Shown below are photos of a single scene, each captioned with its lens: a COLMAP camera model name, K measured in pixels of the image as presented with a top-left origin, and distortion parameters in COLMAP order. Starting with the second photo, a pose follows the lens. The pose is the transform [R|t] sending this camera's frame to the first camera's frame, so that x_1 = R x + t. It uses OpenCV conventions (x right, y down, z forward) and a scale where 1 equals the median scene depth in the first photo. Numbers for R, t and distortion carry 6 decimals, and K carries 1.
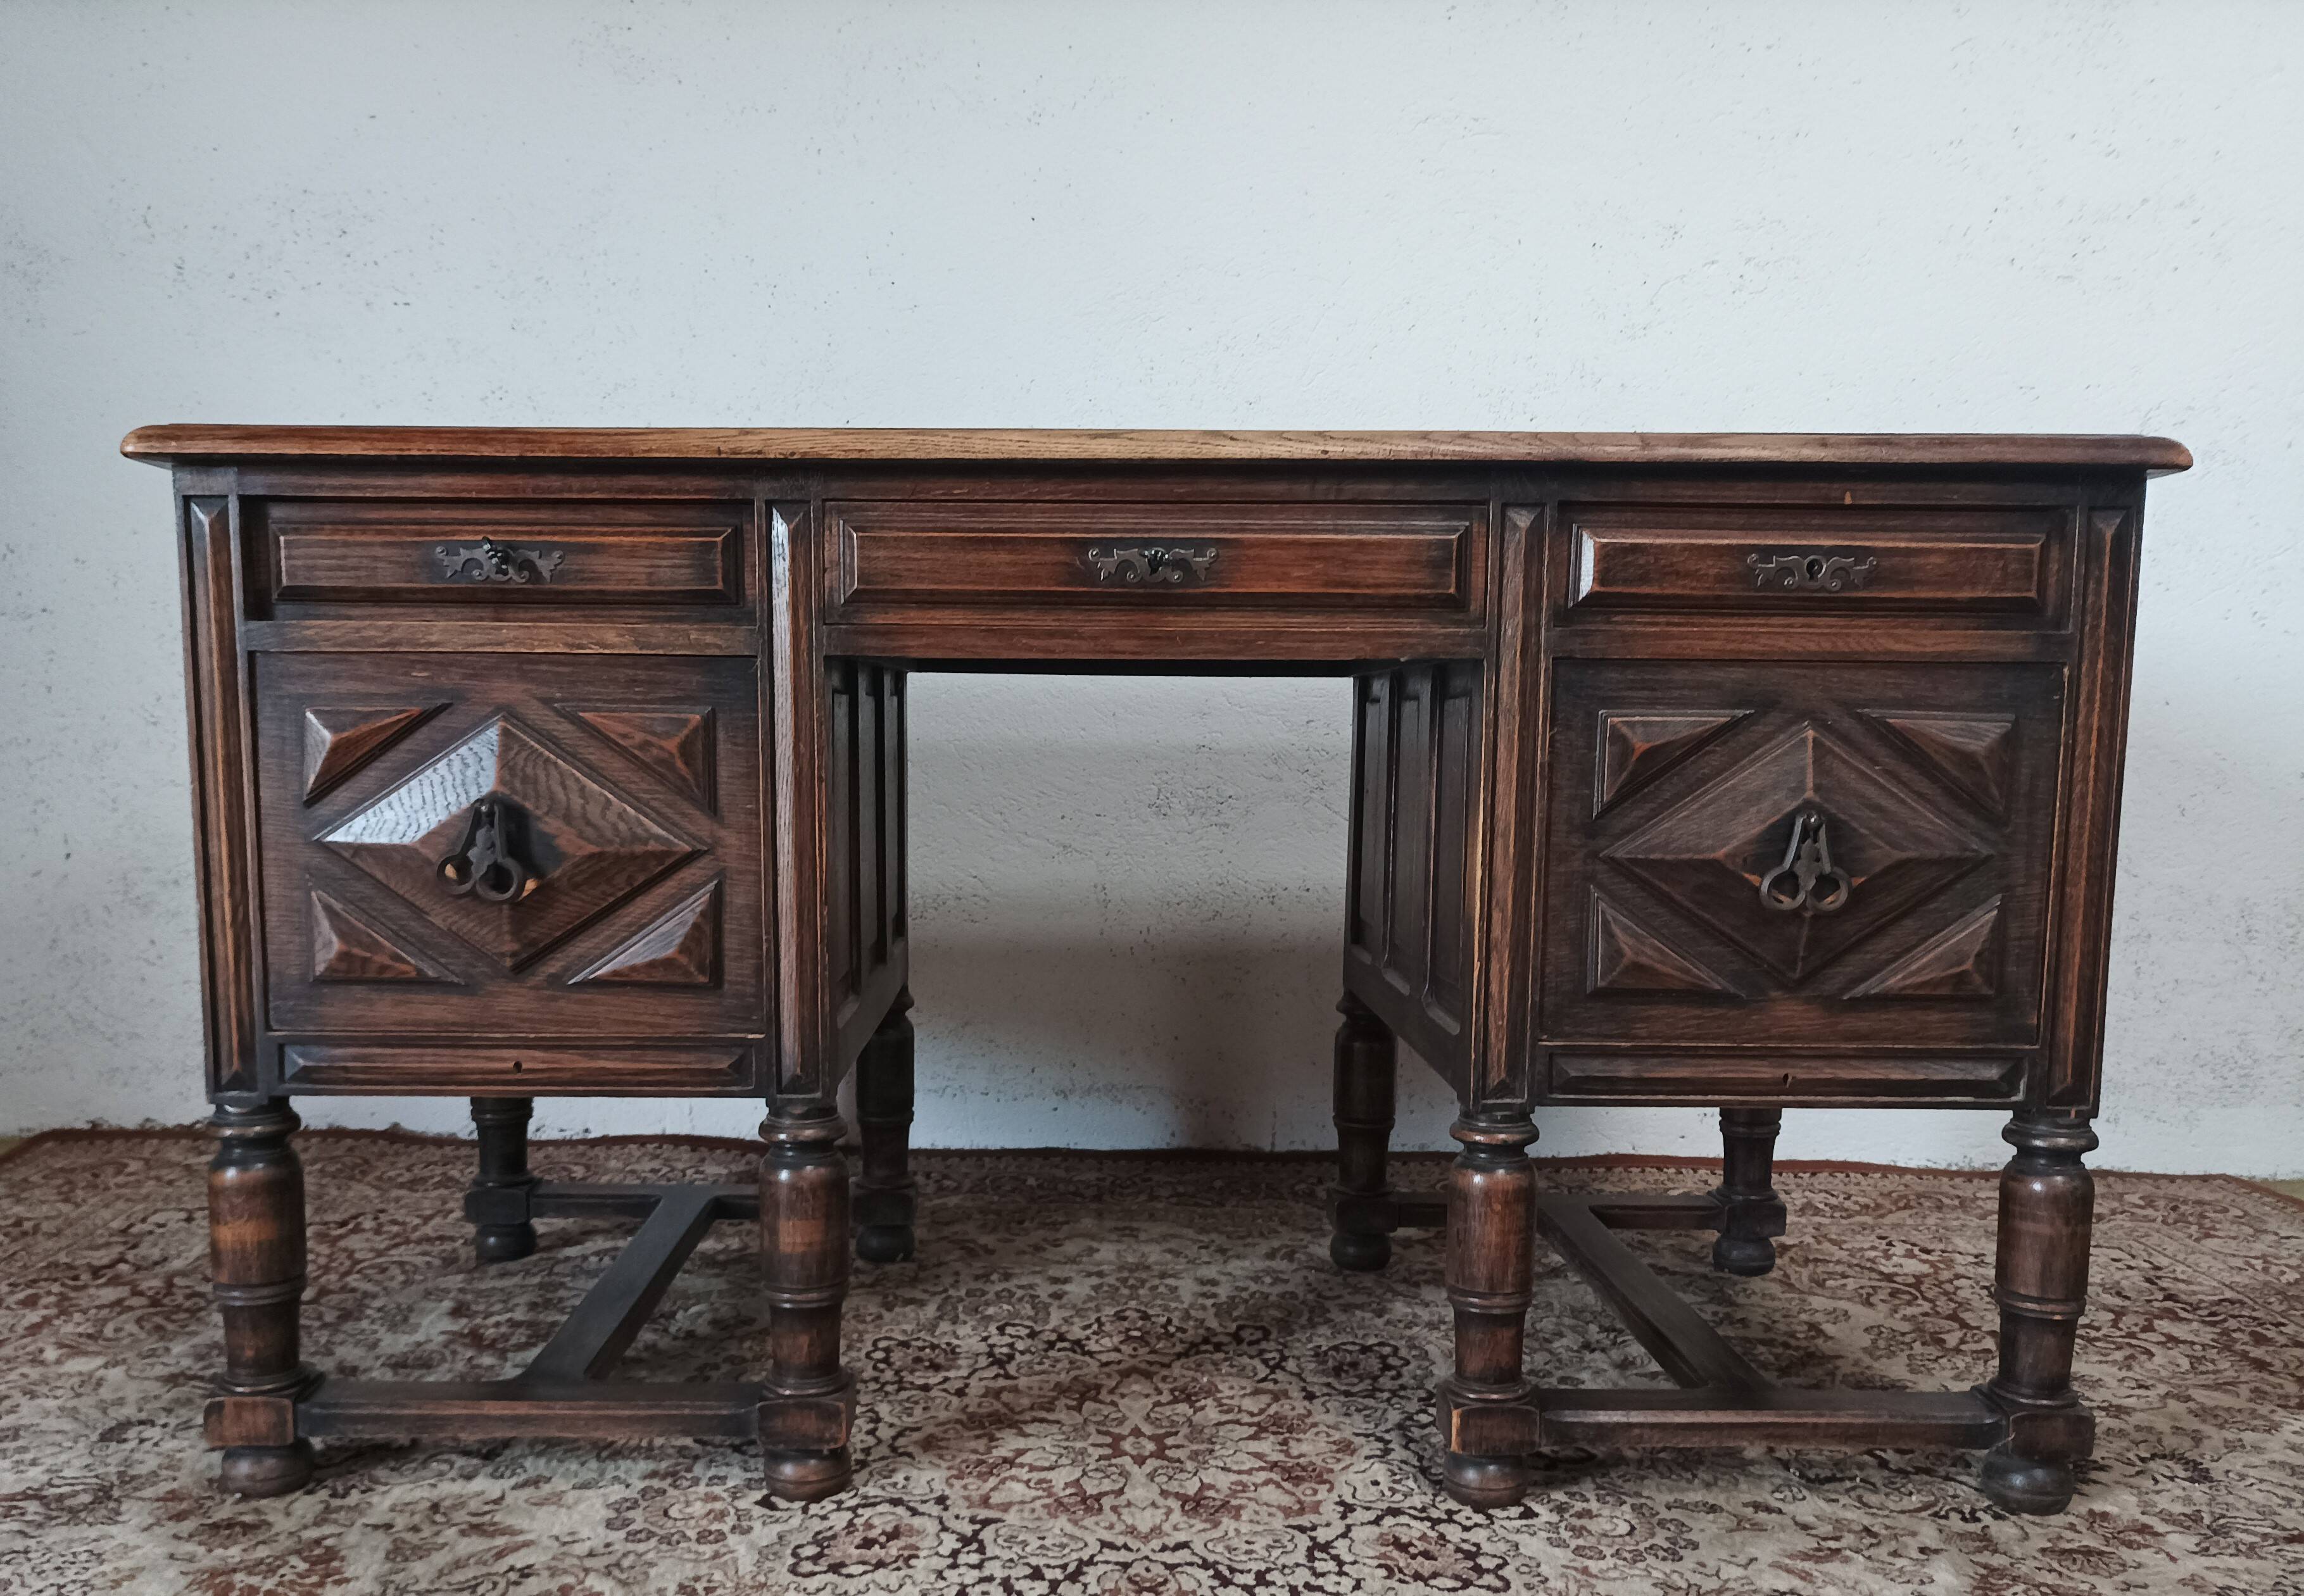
lens RADIAL K [[1884.2, 0, 1069.6], [0, 1884.2, 946.8], [0, 0, 1]] dist [0.006560, 0.000349]
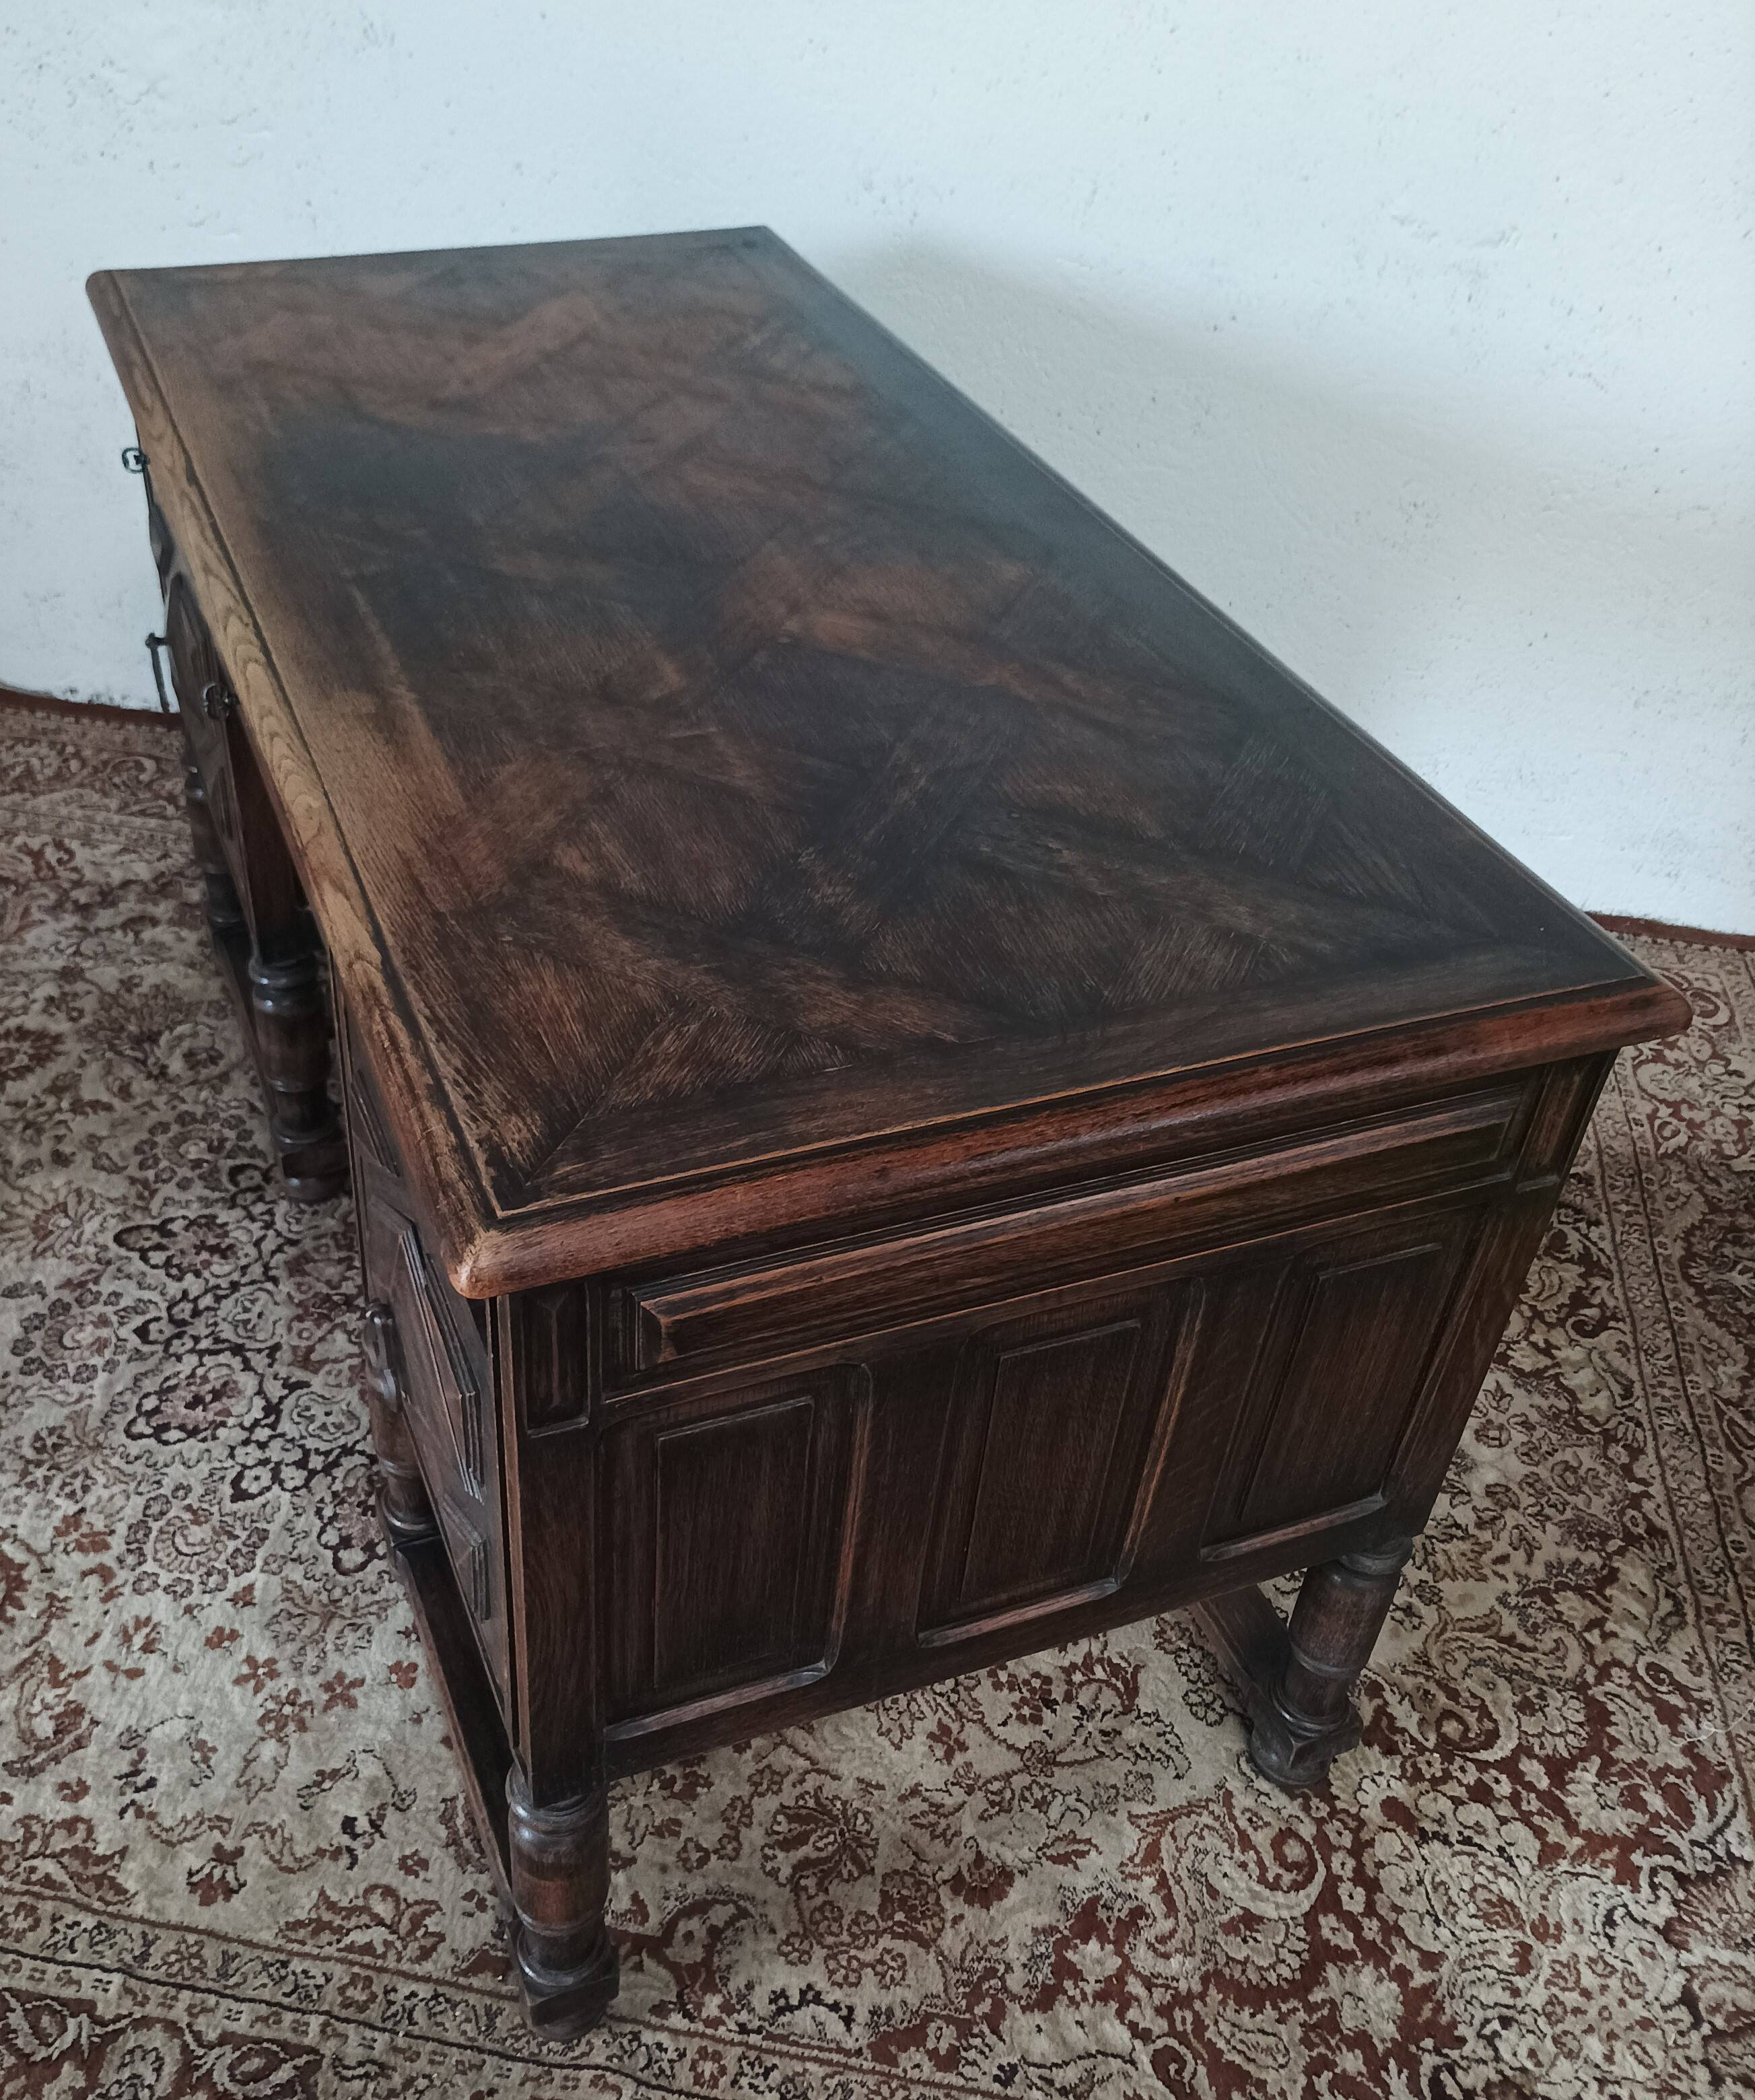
lens RADIAL K [[2000.0, 0, 751.9], [0, 2000.0, 1131.8], [0, 0, 1]] dist [0.010549, 0.000000]
pose [[0.986341, 0.130382, -0.100657, 0.355133], [-0.055578, 0.838694, 0.541760, -0.560606], [0.155056, -0.528766, 0.834484, 0.002104]]
